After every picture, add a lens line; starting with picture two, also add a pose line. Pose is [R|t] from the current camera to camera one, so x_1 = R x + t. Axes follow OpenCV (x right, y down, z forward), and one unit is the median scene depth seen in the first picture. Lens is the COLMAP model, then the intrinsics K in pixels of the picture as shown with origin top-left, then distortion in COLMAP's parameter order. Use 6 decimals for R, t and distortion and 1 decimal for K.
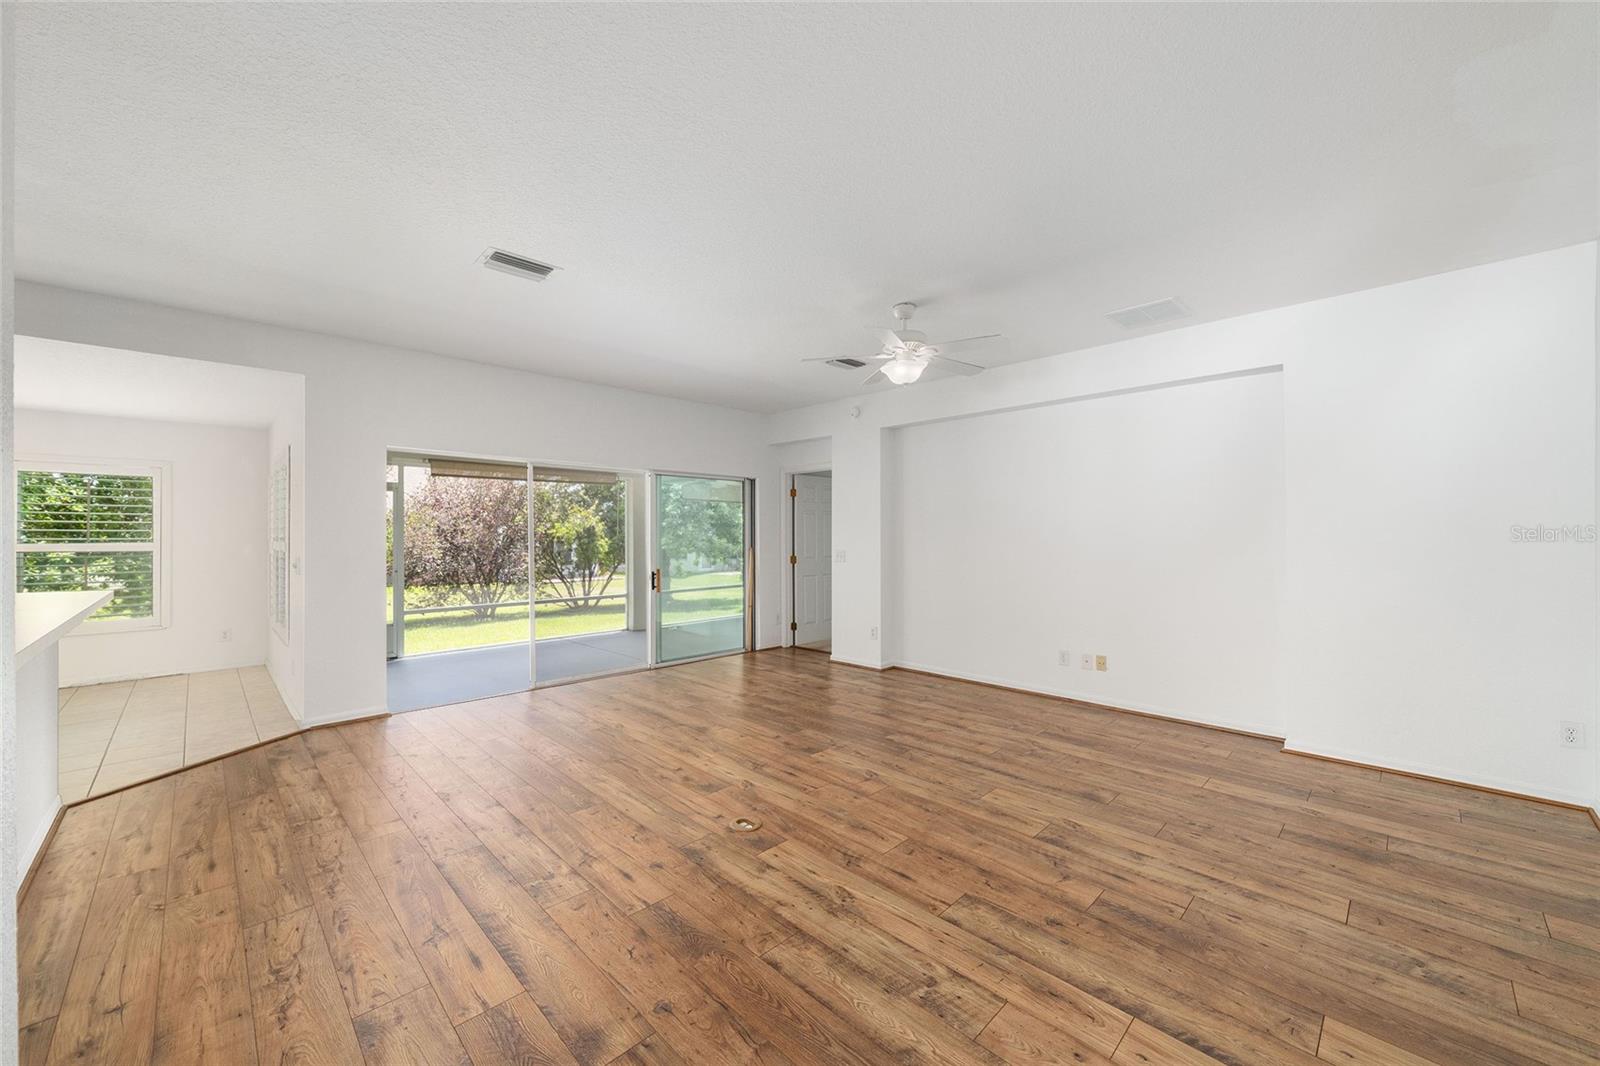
lens RADIAL K [[613.8, 0, 807.6], [0, 613.8, 527.0], [0, 0, 1]] dist [-0.000318, 0.000152]
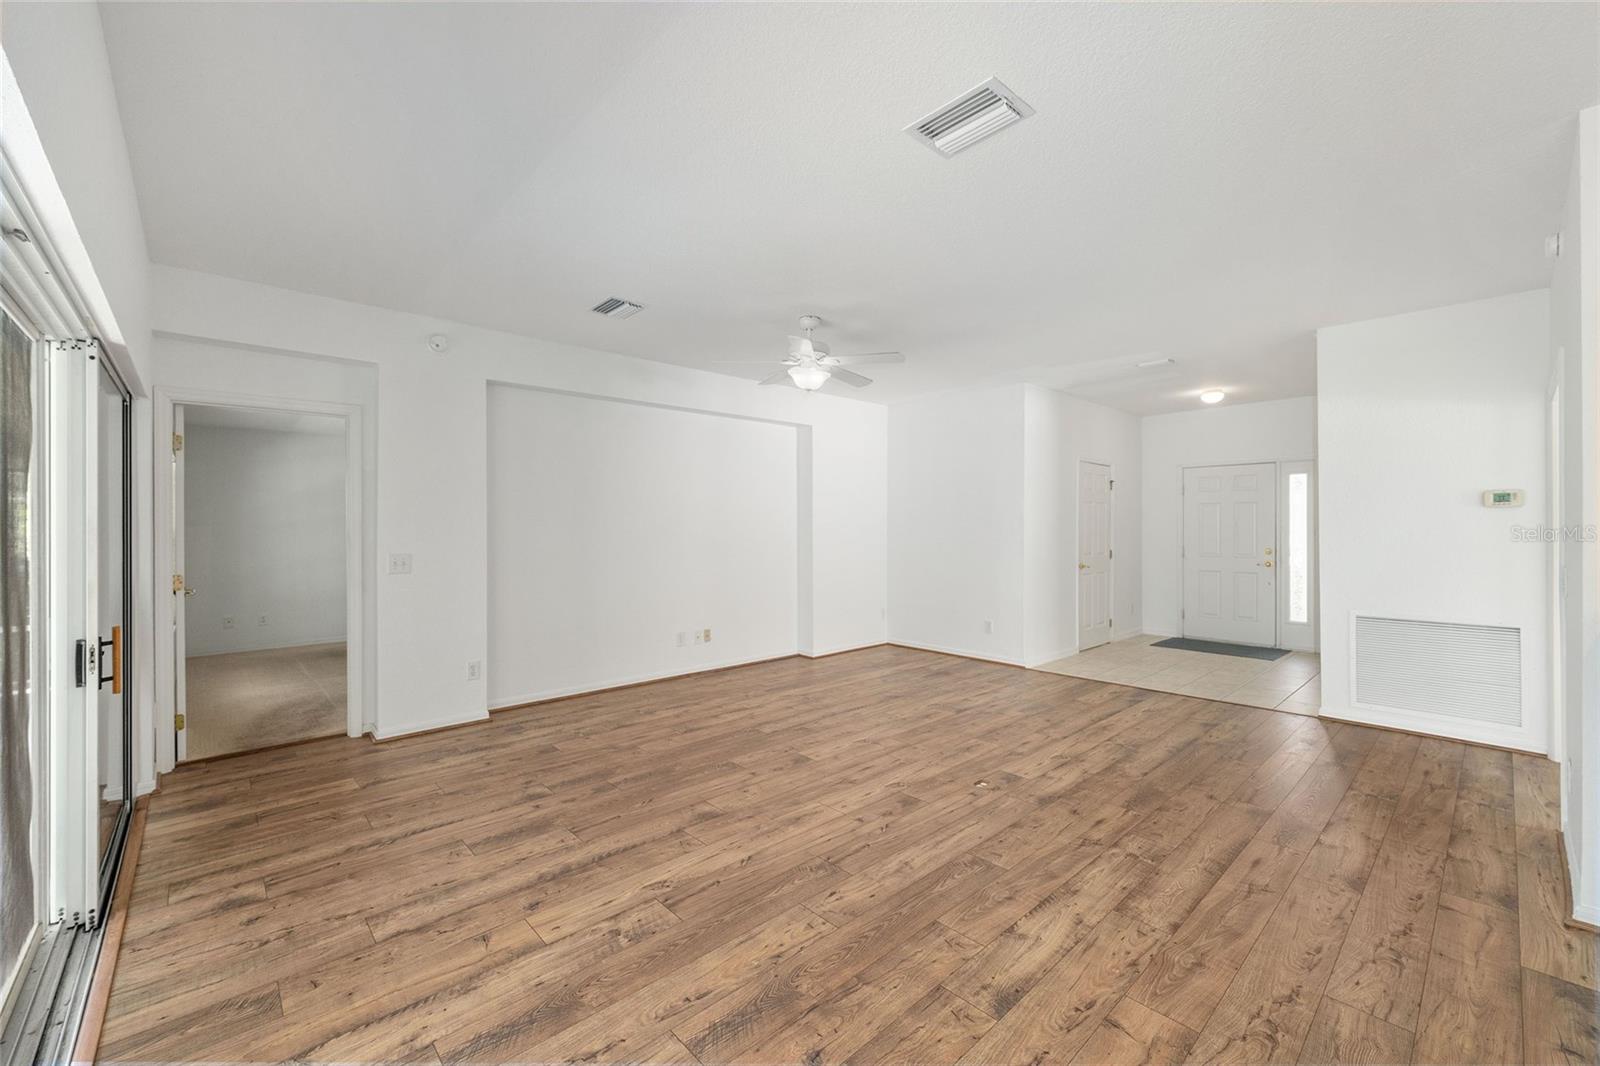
lens RADIAL K [[648.4, 0, 800.8], [0, 648.4, 524.5], [0, 0, 1]] dist [0.001159, 0.000218]
pose [[0.040505, 0.005566, 0.999164, -1.188803], [-0.009440, 0.999942, -0.005187, 0.014573], [-0.999135, -0.009222, 0.040555, 1.169771]]
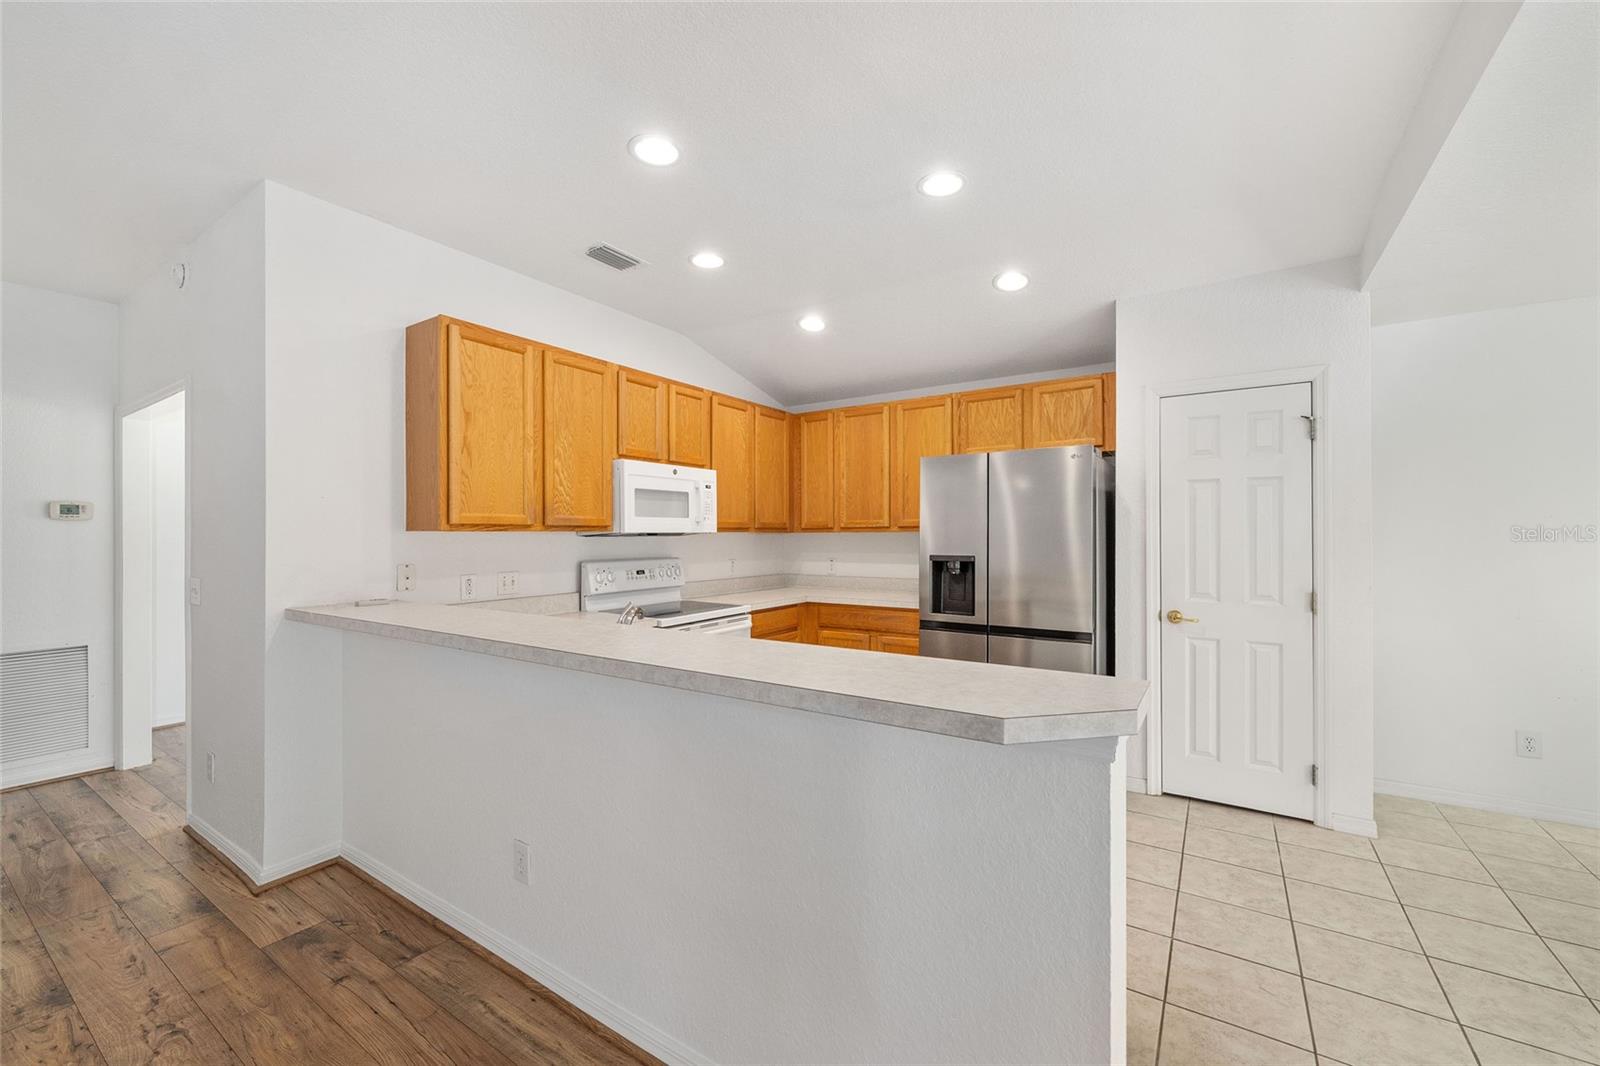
lens RADIAL K [[636.8, 0, 802.7], [0, 636.8, 534.9], [0, 0, 1]] dist [-0.001155, 0.000834]
pose [[-0.979291, 0.005059, -0.202394, -0.947060], [0.007823, 0.999887, -0.012857, 0.014803], [0.202306, -0.014174, -0.979220, 1.264262]]
